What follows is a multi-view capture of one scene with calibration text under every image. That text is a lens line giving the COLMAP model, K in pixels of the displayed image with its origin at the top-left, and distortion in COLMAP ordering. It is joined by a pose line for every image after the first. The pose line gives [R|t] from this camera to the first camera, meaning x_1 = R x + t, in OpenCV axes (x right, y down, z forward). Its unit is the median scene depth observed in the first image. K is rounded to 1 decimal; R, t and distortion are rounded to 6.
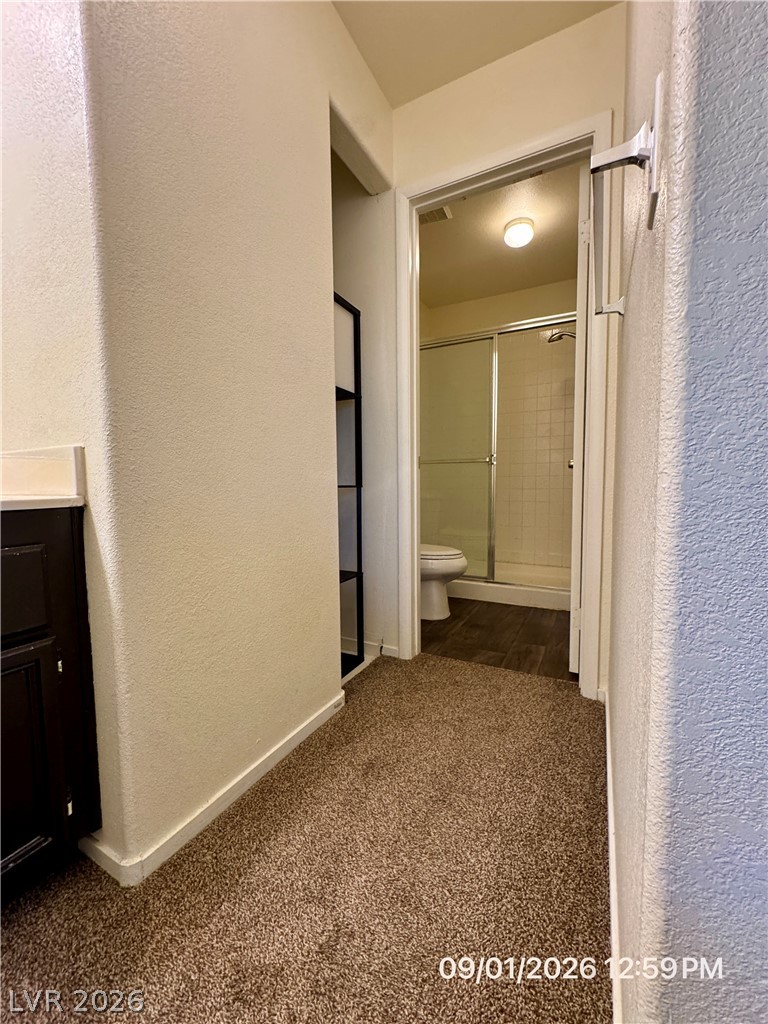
lens RADIAL K [[410.7, 0, 390.3], [0, 410.7, 513.7], [0, 0, 1]] dist [-0.004527, 0.000879]
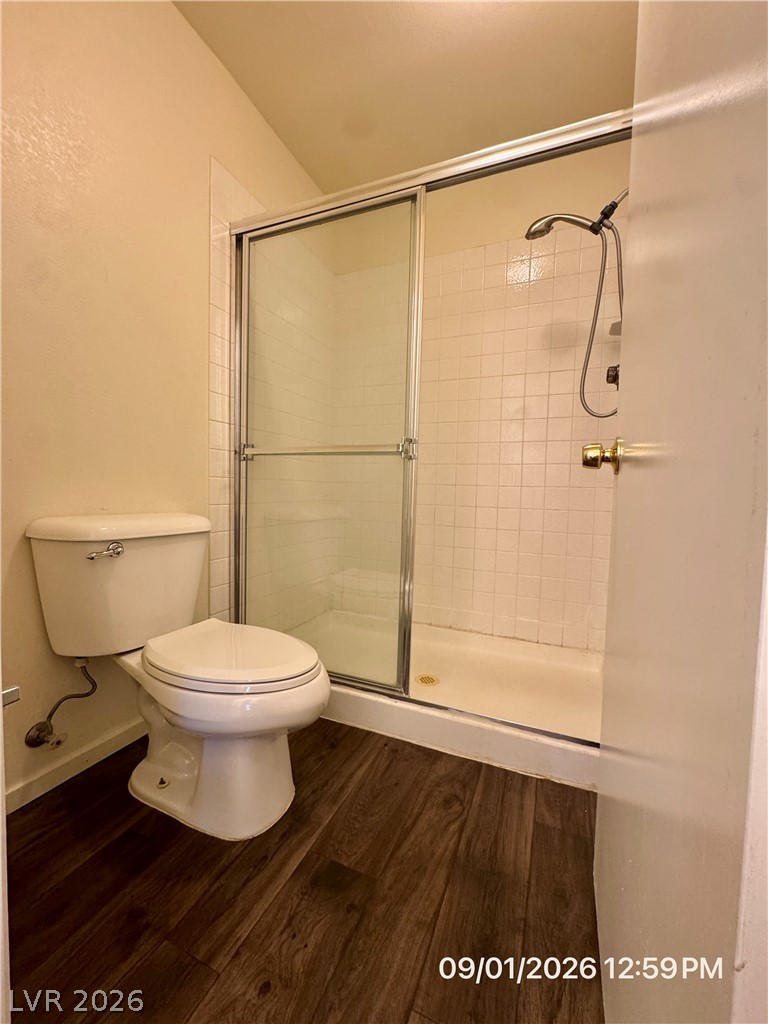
lens RADIAL K [[410.7, 0, 380.5], [0, 410.7, 510.7], [0, 0, 1]] dist [-0.004527, 0.000879]
pose [[0.997828, 0.031904, 0.057626, 0.191499], [-0.030610, 0.999262, -0.023203, -0.047885], [-0.058323, 0.021388, 0.998069, 0.526934]]
